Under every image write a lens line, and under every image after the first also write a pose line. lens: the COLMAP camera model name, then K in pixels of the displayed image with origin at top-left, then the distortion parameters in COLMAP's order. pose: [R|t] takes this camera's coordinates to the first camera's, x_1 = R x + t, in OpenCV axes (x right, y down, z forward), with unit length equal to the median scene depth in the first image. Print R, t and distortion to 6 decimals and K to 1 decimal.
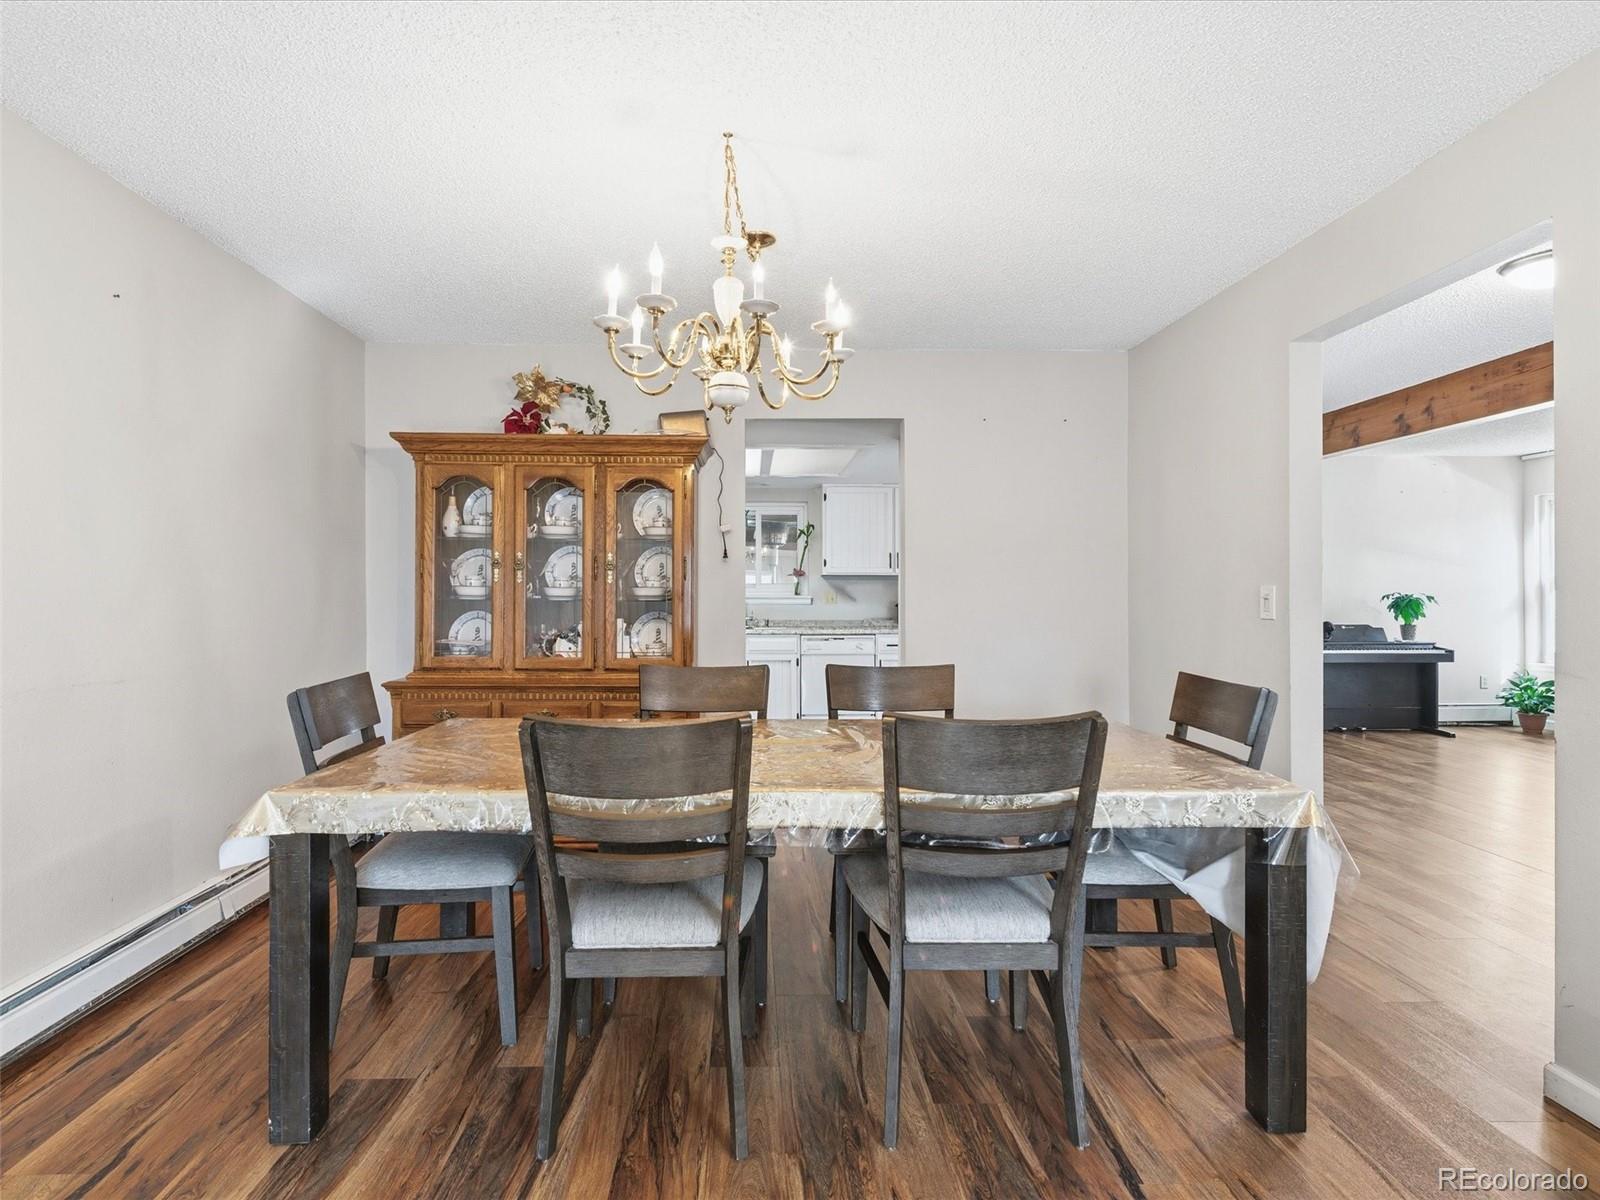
lens RADIAL K [[1222.3, 0, 804.8], [0, 1222.3, 600.0], [0, 0, 1]] dist [-0.005277, -0.003531]
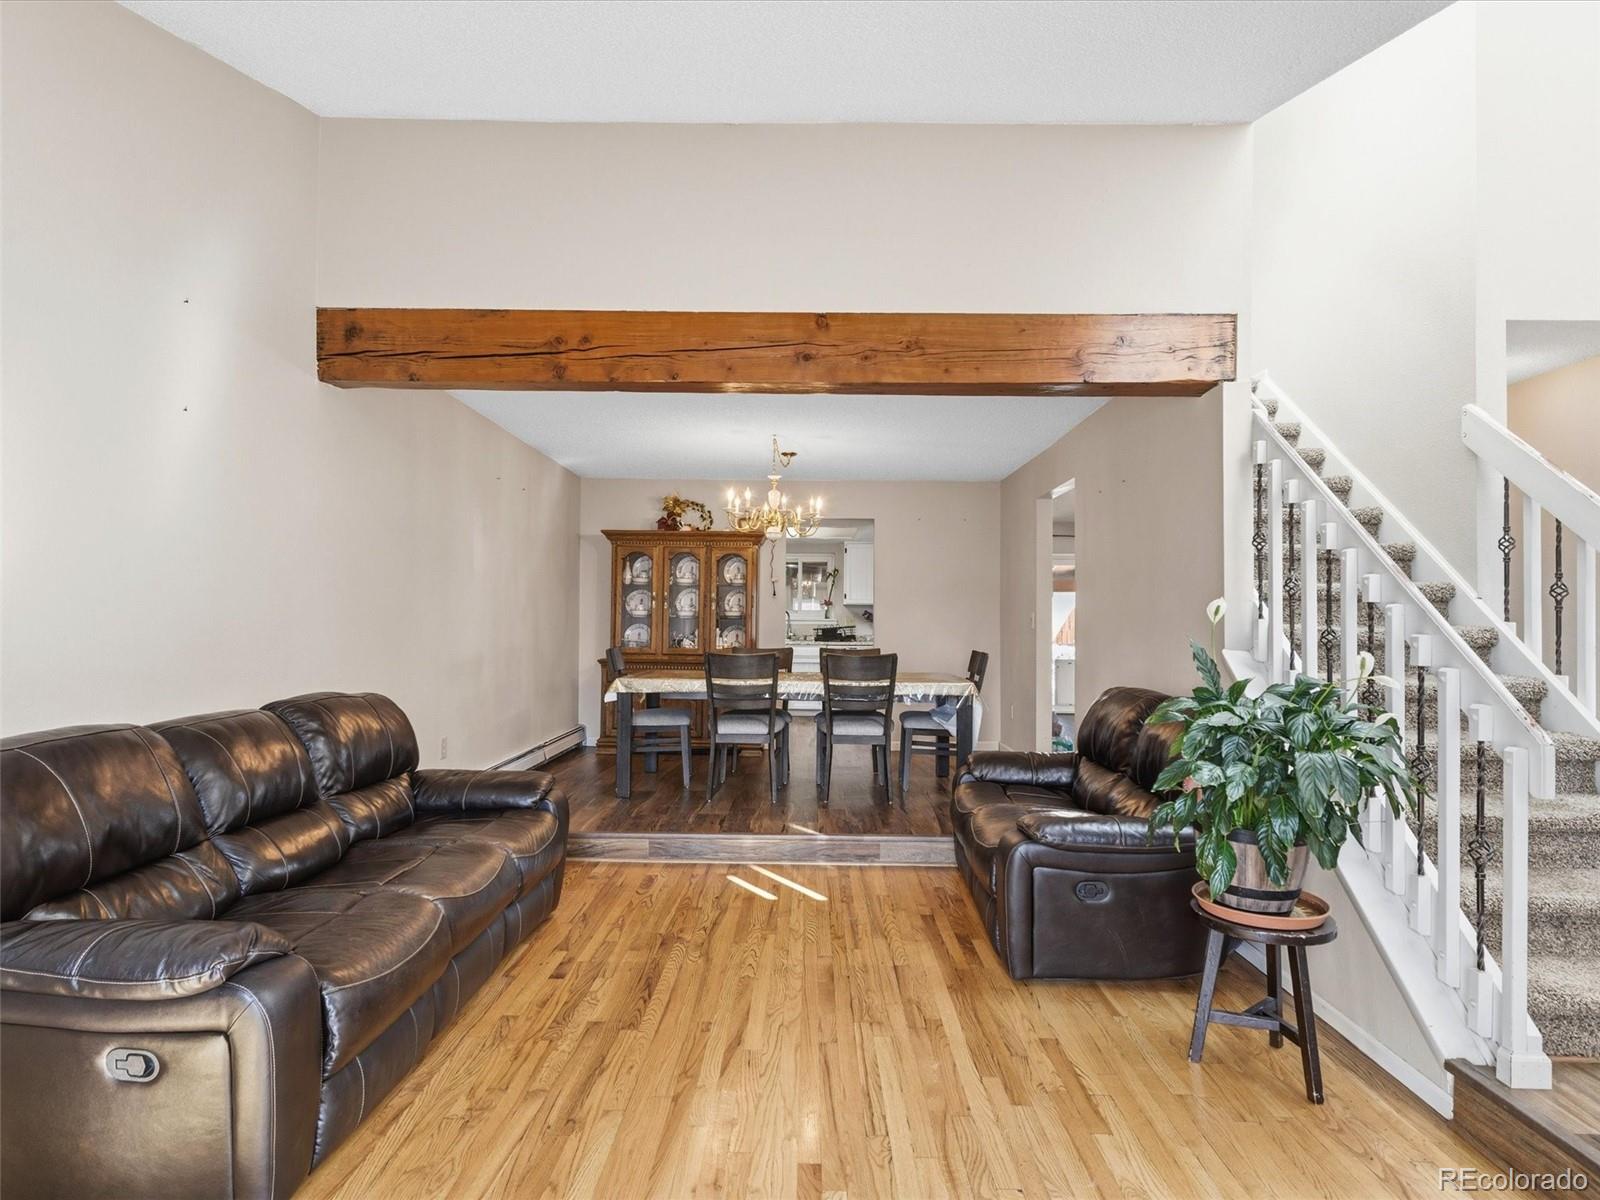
lens RADIAL K [[1222.3, 0, 798.0], [0, 1222.3, 601.7], [0, 0, 1]] dist [-0.005277, -0.003531]
pose [[0.998742, 0.007625, -0.049562, 0.064306], [-0.008679, 0.999740, -0.021095, 0.013127], [0.049388, 0.021499, 0.998548, -0.862577]]
